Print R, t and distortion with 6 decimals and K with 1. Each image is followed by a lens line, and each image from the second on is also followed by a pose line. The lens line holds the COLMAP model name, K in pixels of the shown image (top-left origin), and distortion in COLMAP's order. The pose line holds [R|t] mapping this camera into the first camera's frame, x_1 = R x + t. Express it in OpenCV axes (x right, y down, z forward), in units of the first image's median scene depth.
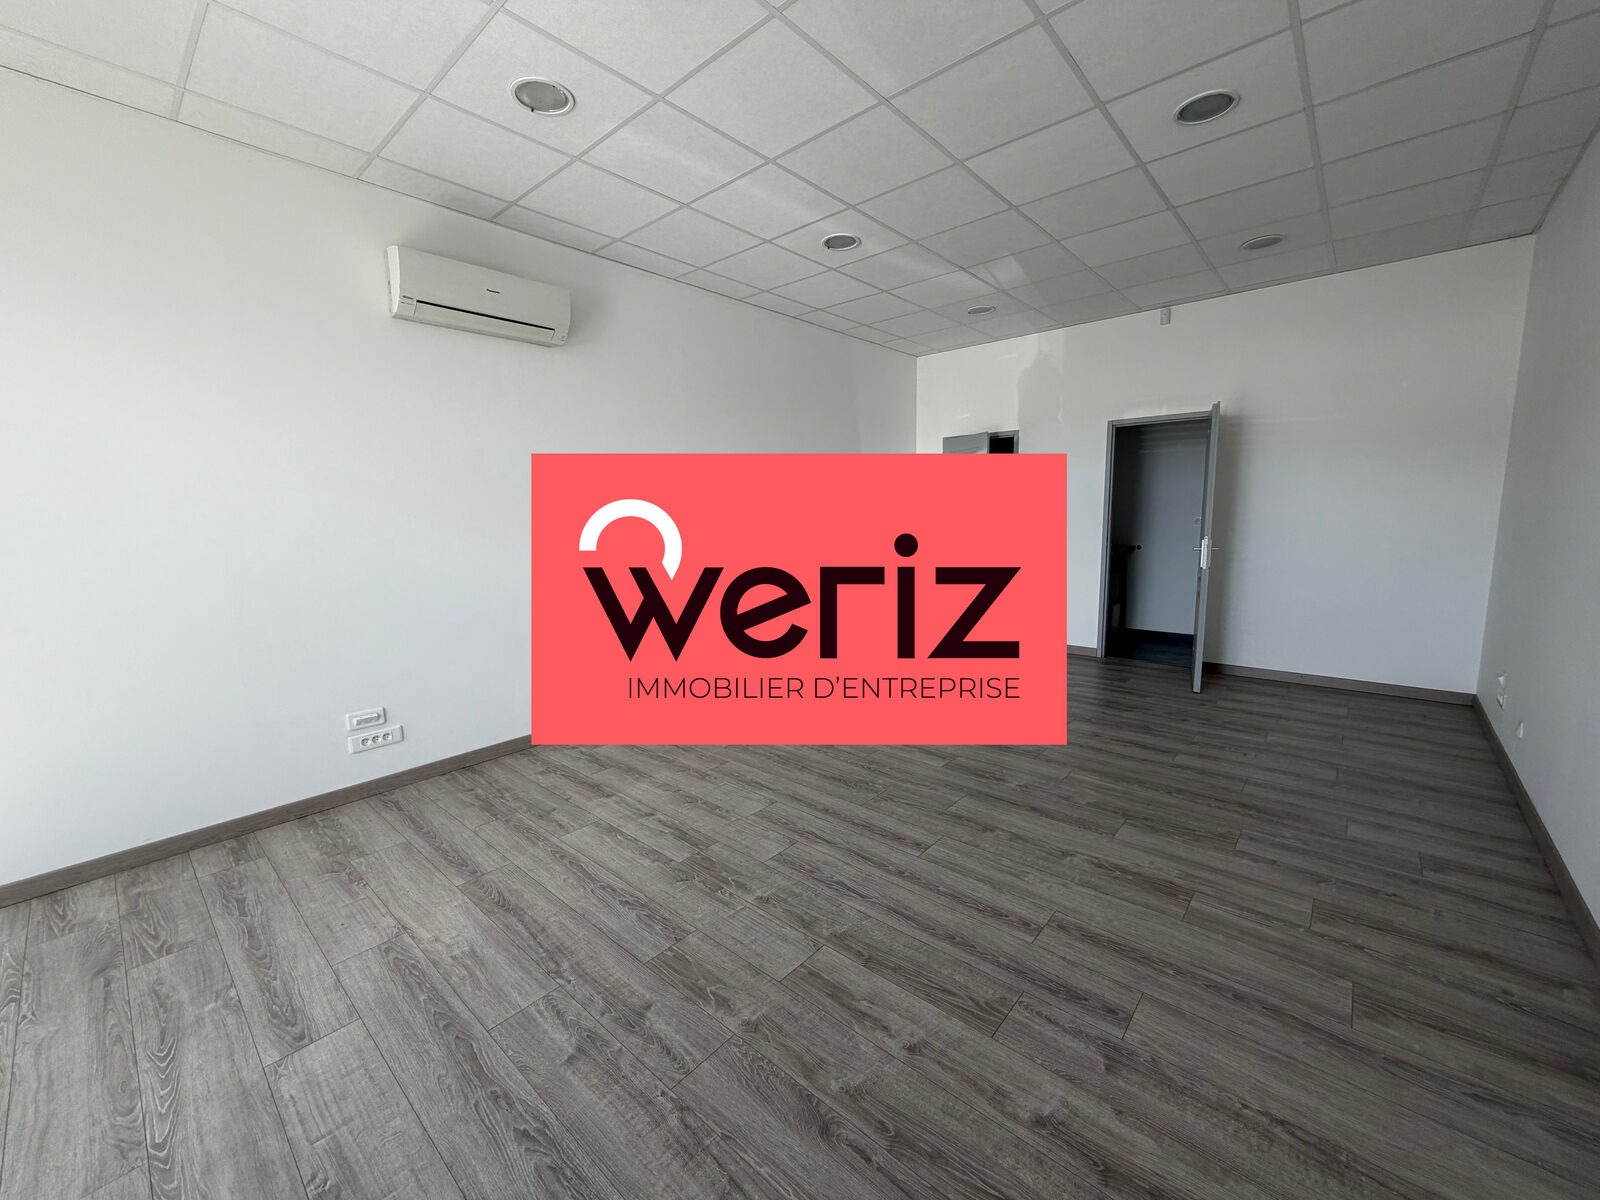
lens RADIAL K [[647.0, 0, 784.6], [0, 647.0, 593.9], [0, 0, 1]] dist [0.000391, -0.000937]
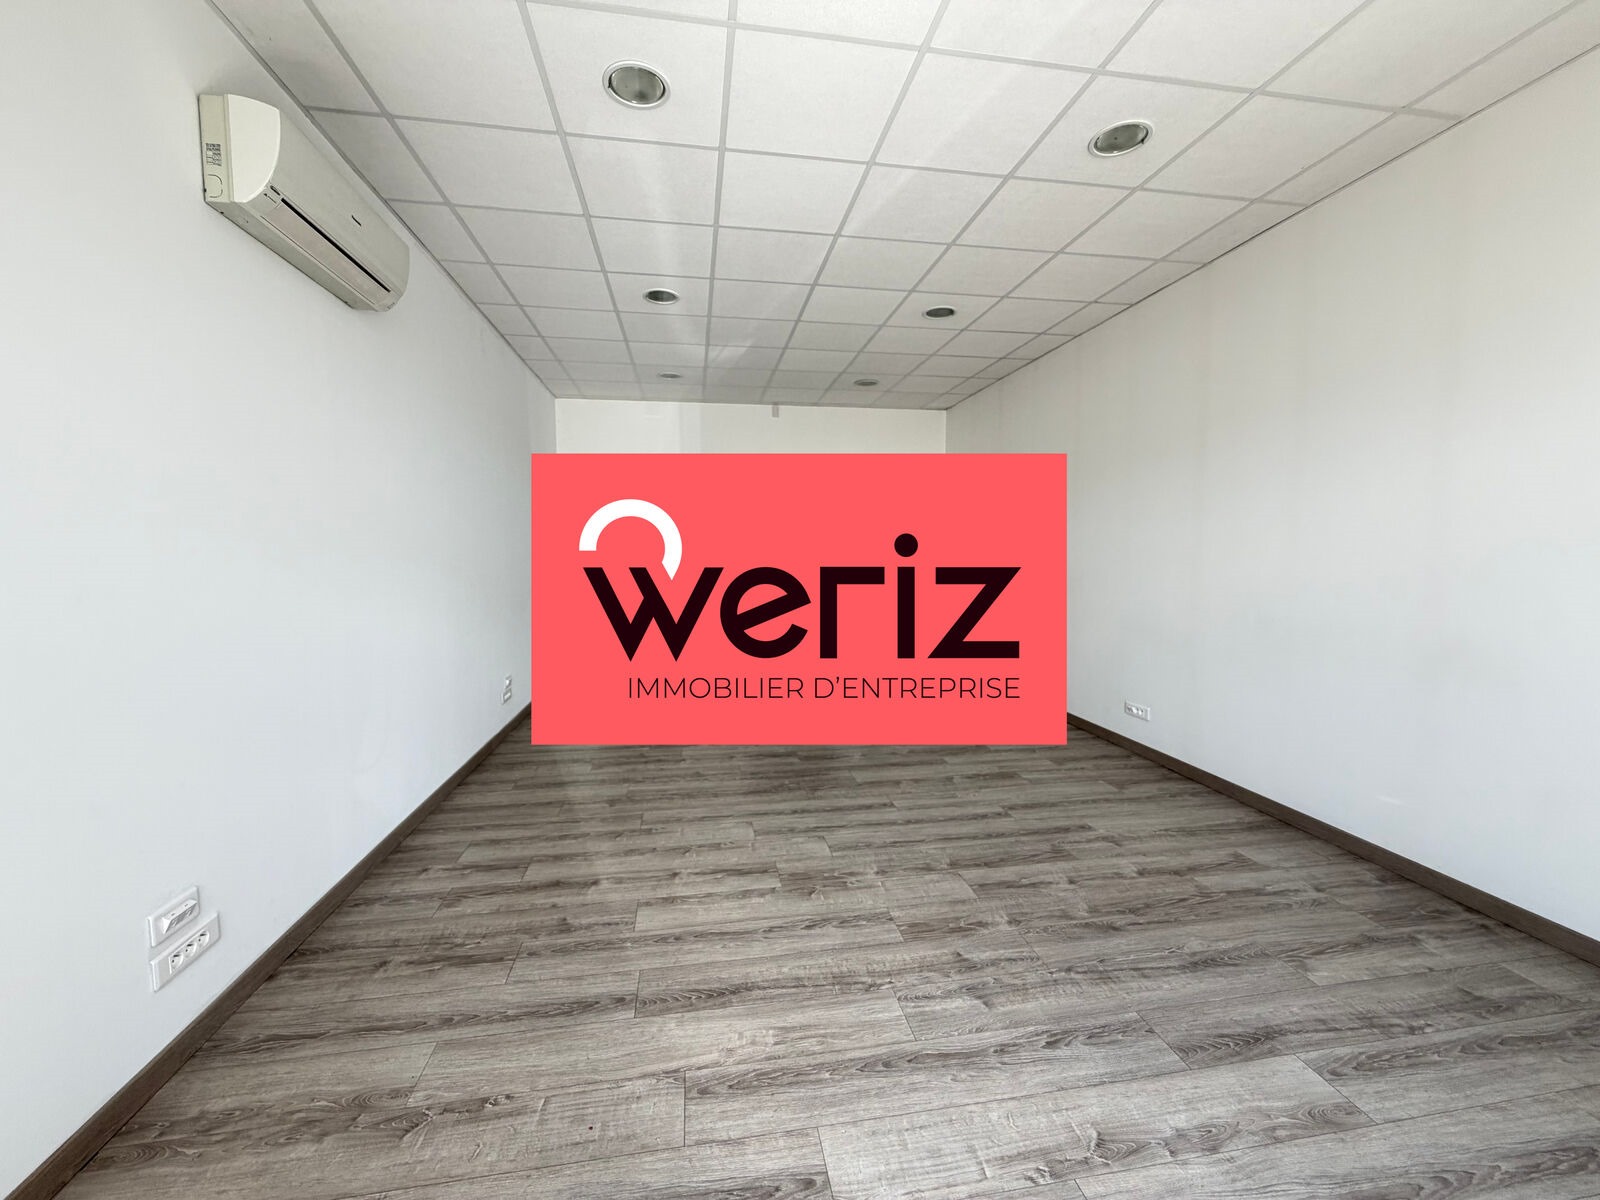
lens RADIAL K [[647.0, 0, 798.3], [0, 647.0, 596.4], [0, 0, 1]] dist [0.000391, -0.000937]
pose [[0.620675, -0.039008, 0.783097, -1.006914], [0.094750, 0.995174, -0.025526, -0.010306], [-0.778322, 0.090042, 0.621376, 0.334627]]
